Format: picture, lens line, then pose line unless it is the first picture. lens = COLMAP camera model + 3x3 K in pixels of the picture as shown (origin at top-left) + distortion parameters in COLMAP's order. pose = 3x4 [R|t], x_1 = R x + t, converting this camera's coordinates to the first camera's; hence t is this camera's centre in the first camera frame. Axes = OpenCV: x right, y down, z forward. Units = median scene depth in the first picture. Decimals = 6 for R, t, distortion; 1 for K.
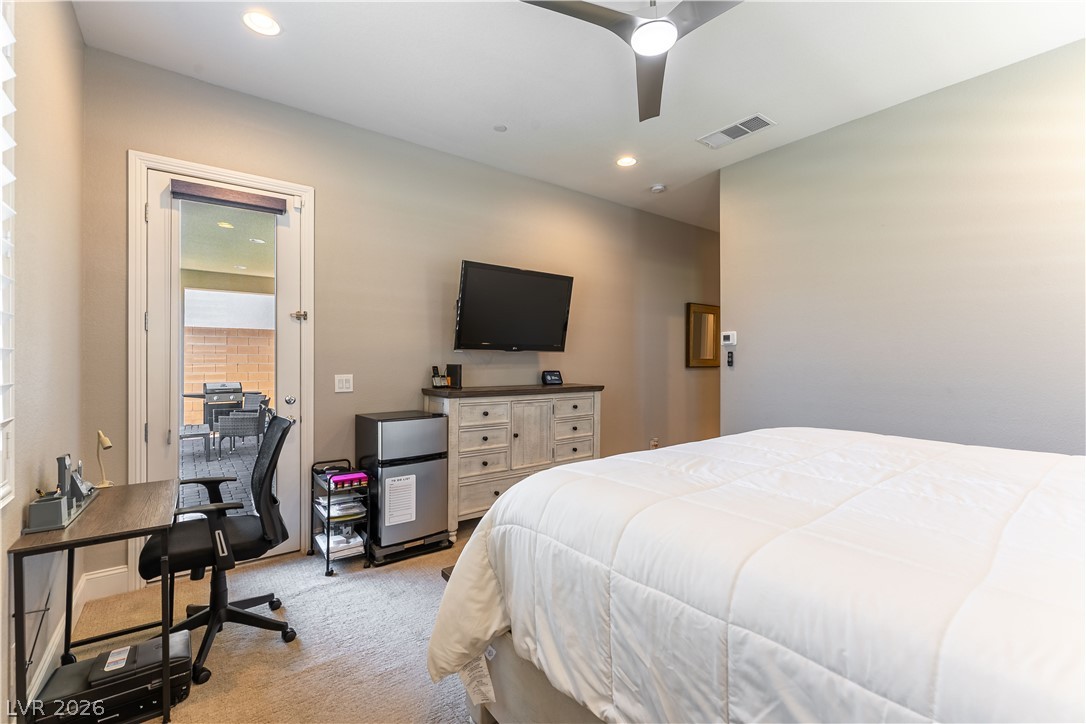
lens RADIAL K [[472.7, 0, 543.4], [0, 472.7, 360.1], [0, 0, 1]] dist [-0.001792, 0.002854]
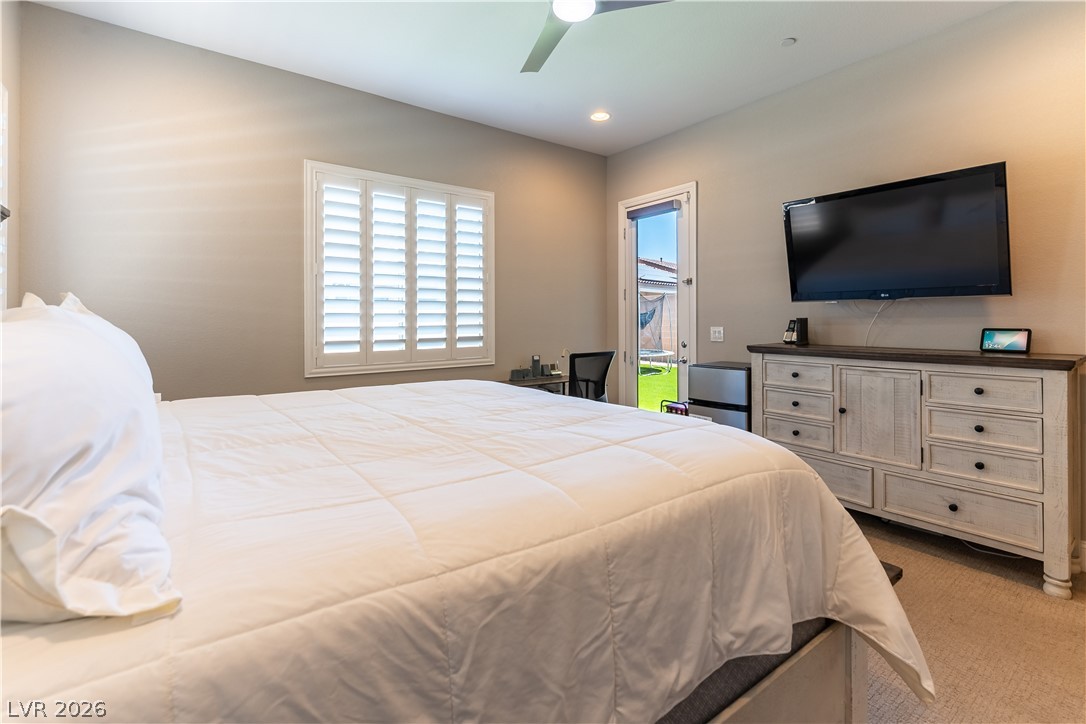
lens RADIAL K [[472.7, 0, 534.3], [0, 472.7, 319.3], [0, 0, 1]] dist [-0.001792, 0.002854]
pose [[-0.016565, -0.000389, -0.999863, 0.713901], [0.009380, 0.999956, -0.000545, 0.007271], [0.999819, -0.009388, -0.016561, 0.512421]]
